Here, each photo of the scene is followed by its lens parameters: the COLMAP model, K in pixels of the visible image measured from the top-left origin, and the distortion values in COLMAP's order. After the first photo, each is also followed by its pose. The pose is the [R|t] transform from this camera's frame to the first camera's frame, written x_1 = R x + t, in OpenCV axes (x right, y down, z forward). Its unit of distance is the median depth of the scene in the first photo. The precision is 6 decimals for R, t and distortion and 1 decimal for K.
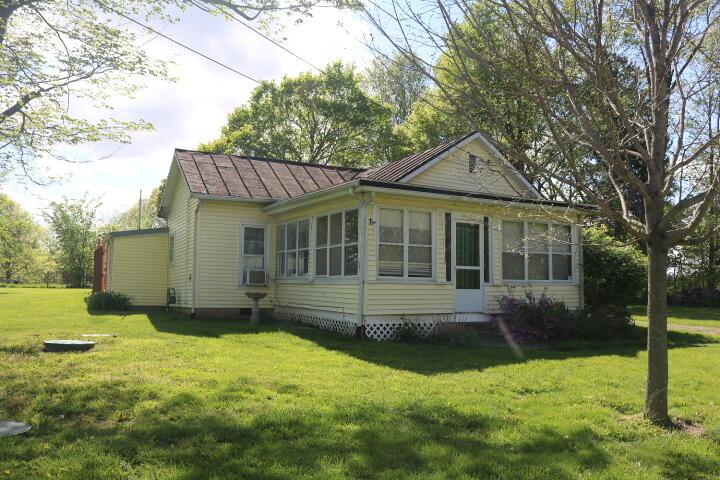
lens RADIAL K [[593.8, 0, 356.7], [0, 593.8, 248.9], [0, 0, 1]] dist [-0.159145, 0.130040]
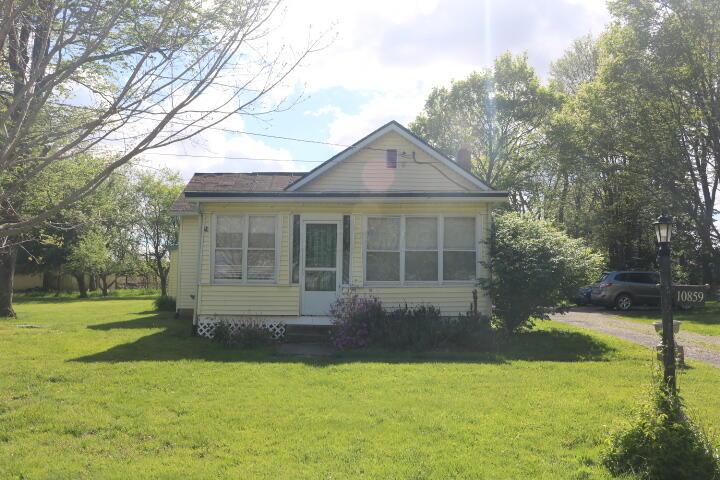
lens RADIAL K [[593.8, 0, 356.7], [0, 593.8, 248.9], [0, 0, 1]] dist [-0.159145, 0.130040]
pose [[0.873902, -0.040377, -0.484423, 0.707354], [0.035560, 0.999184, -0.019133, 0.018851], [0.484800, -0.000505, 0.874625, 0.170753]]
